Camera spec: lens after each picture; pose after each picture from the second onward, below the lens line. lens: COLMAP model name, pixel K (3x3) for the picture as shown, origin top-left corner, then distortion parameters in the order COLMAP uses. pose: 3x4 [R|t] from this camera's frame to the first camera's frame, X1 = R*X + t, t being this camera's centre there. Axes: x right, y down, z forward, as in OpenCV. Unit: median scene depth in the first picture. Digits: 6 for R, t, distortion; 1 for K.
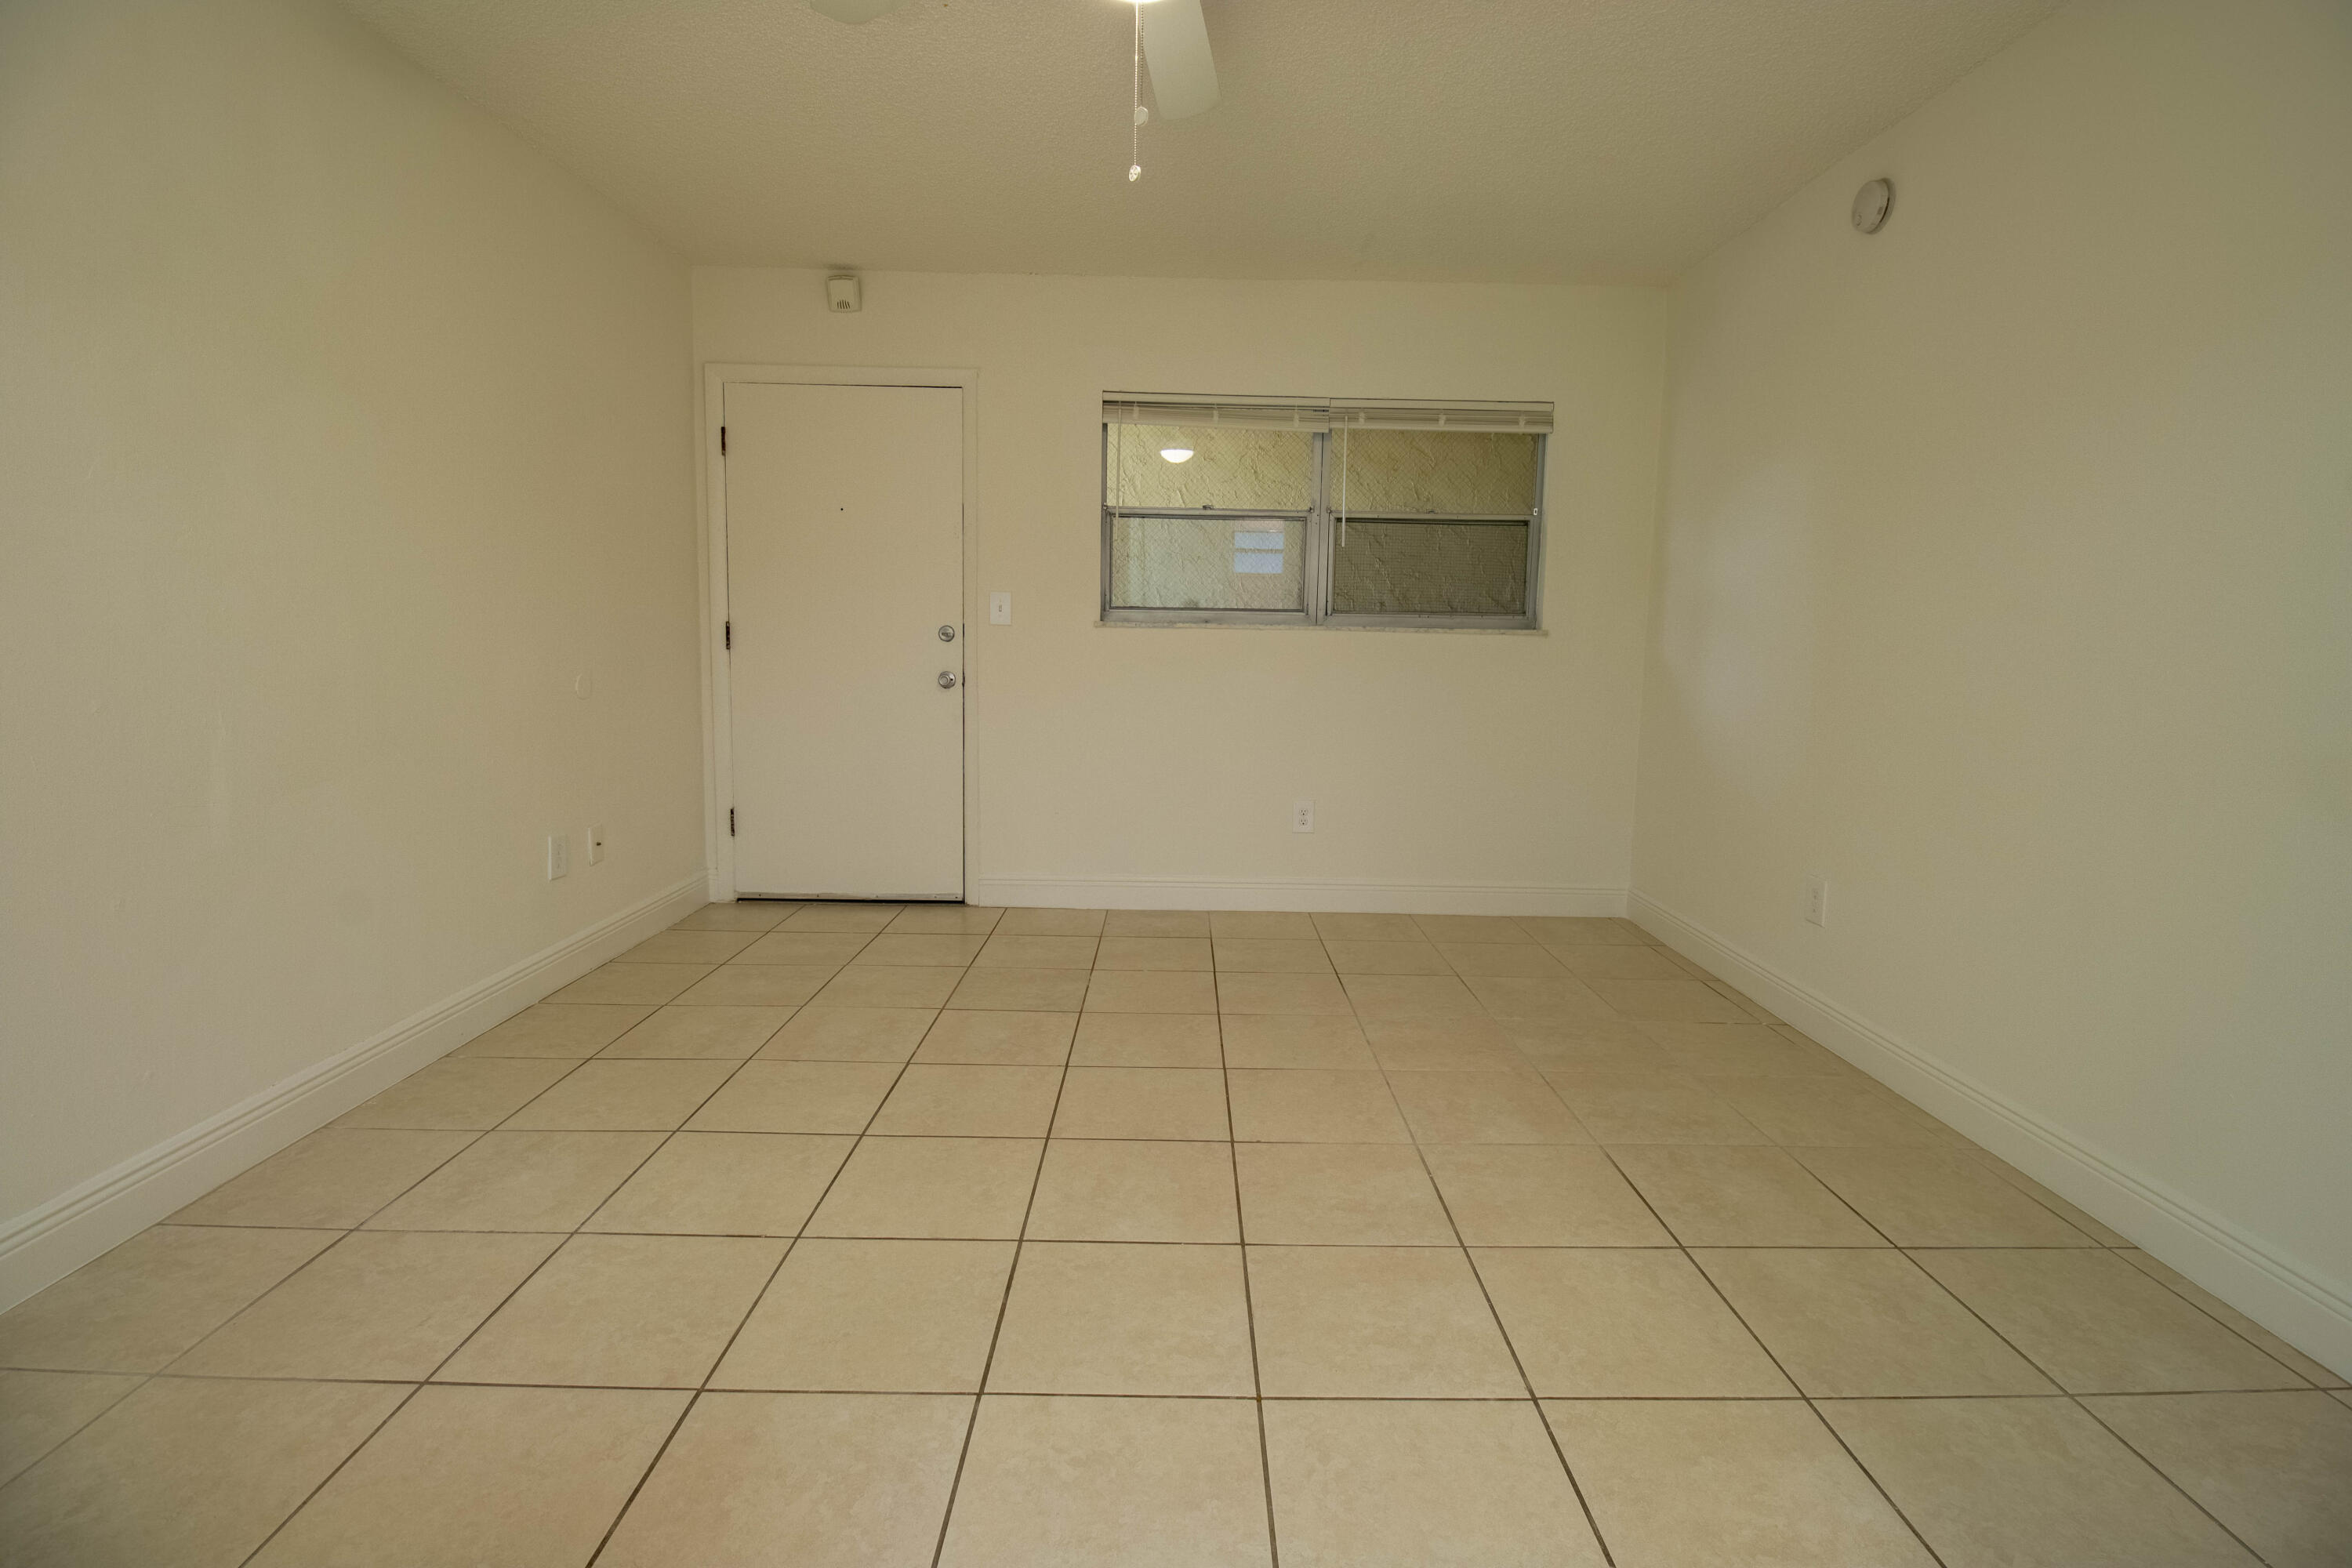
lens RADIAL K [[1126.0, 0, 1192.5], [0, 1126.0, 764.8], [0, 0, 1]] dist [-0.007703, -0.007579]
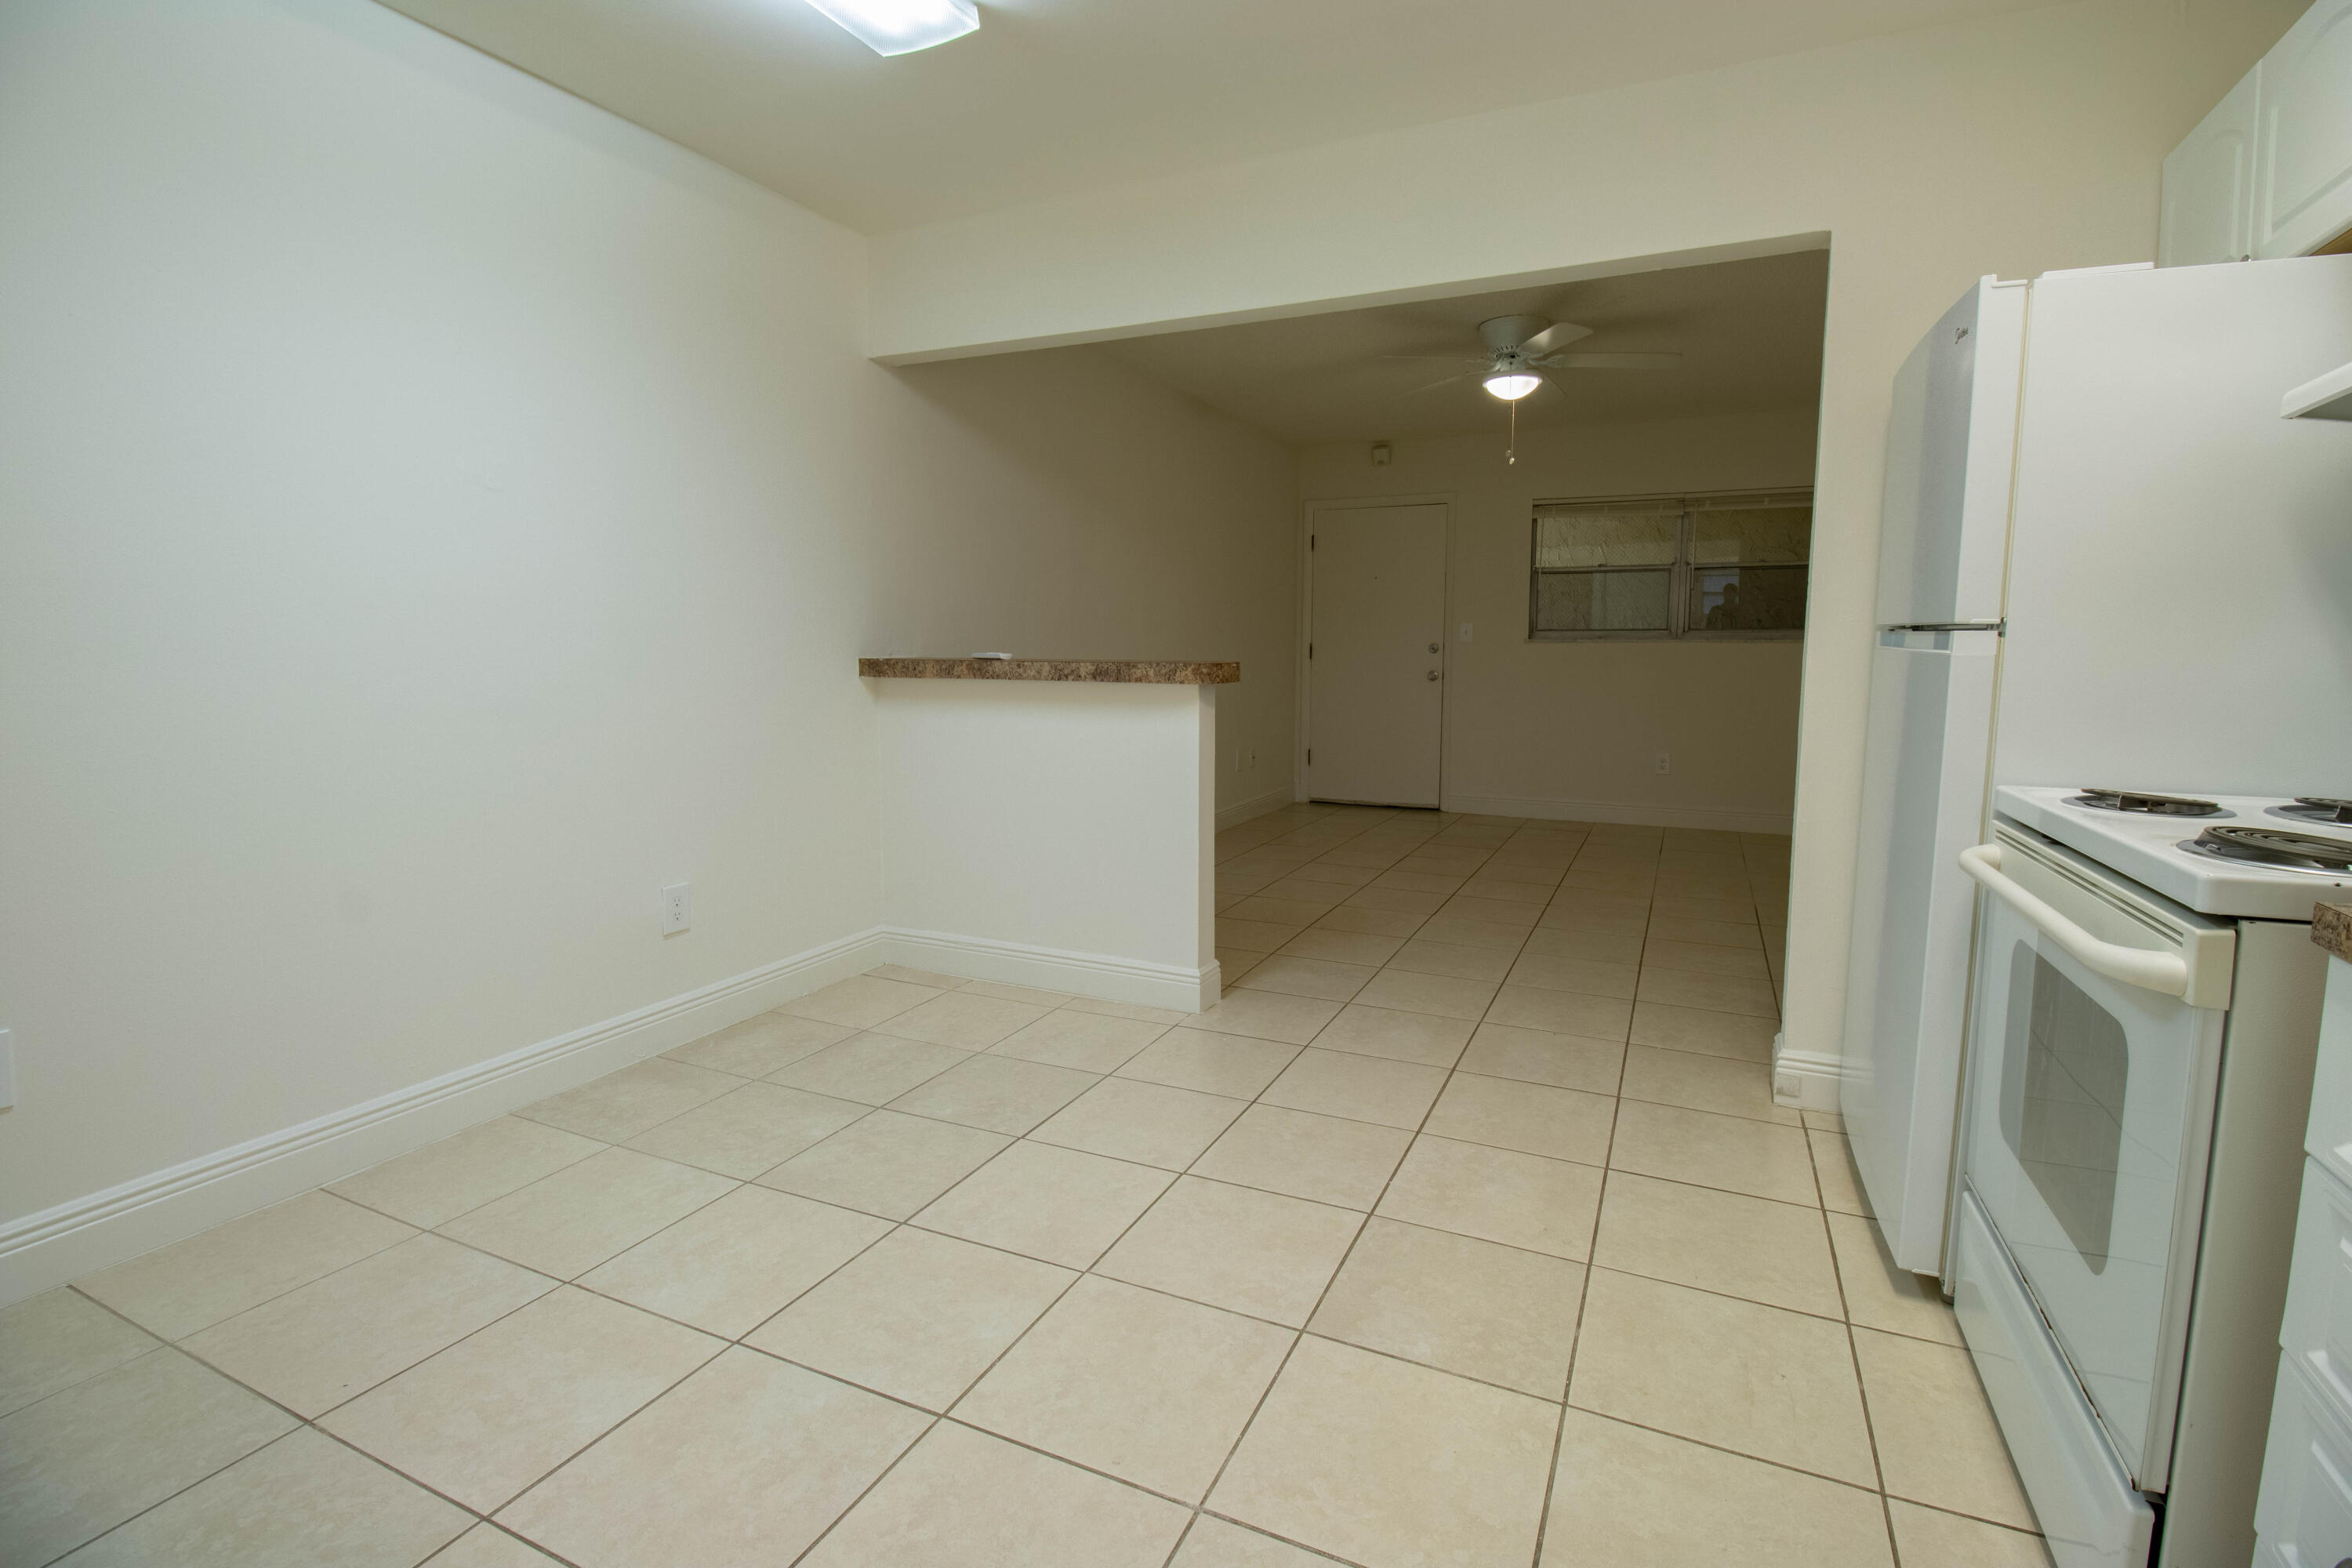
lens RADIAL K [[1126.0, 0, 1189.6], [0, 1126.0, 772.6], [0, 0, 1]] dist [-0.007703, -0.007579]
pose [[0.911522, 0.027748, -0.410314, 0.144531], [-0.032263, 0.999471, -0.004084, 0.088008], [0.409984, 0.016960, 0.911935, -0.682357]]
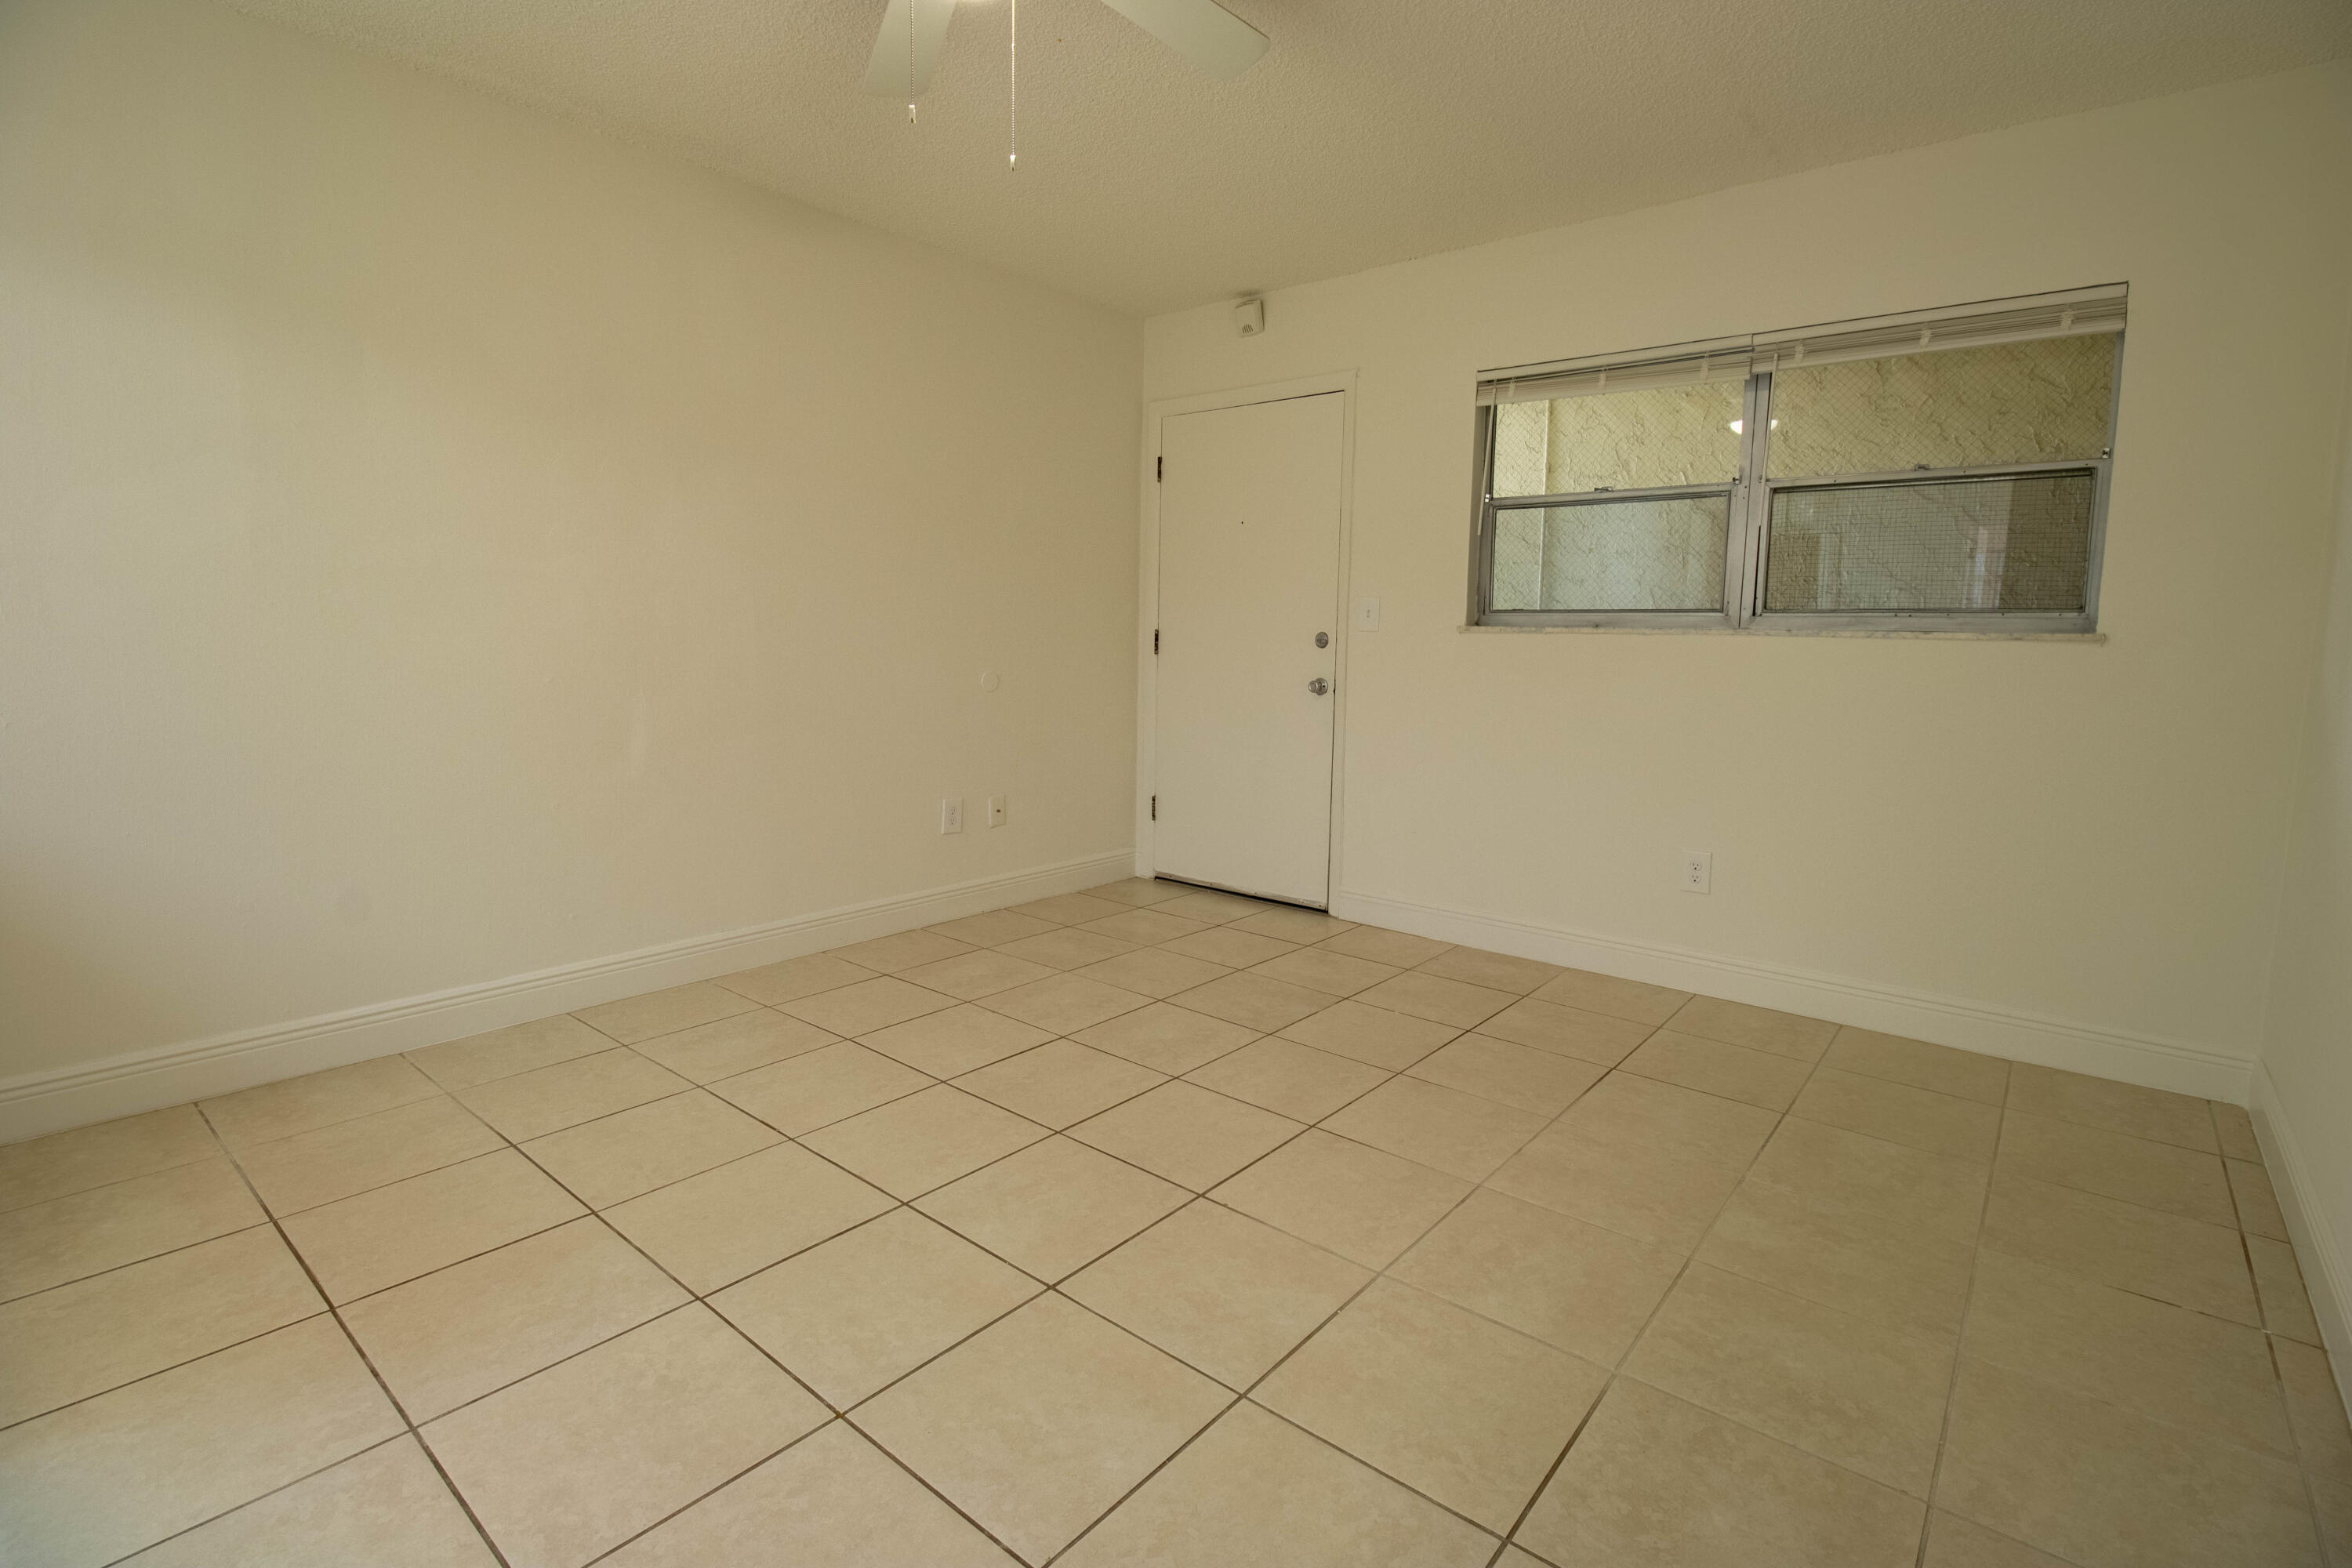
lens RADIAL K [[1126.0, 0, 1218.8], [0, 1126.0, 769.4], [0, 0, 1]] dist [-0.007703, -0.007579]
pose [[0.753190, 0.073485, -0.653685, 0.368343], [-0.078619, 0.996674, 0.021456, -0.016401], [0.653088, 0.035231, 0.756462, 0.188266]]
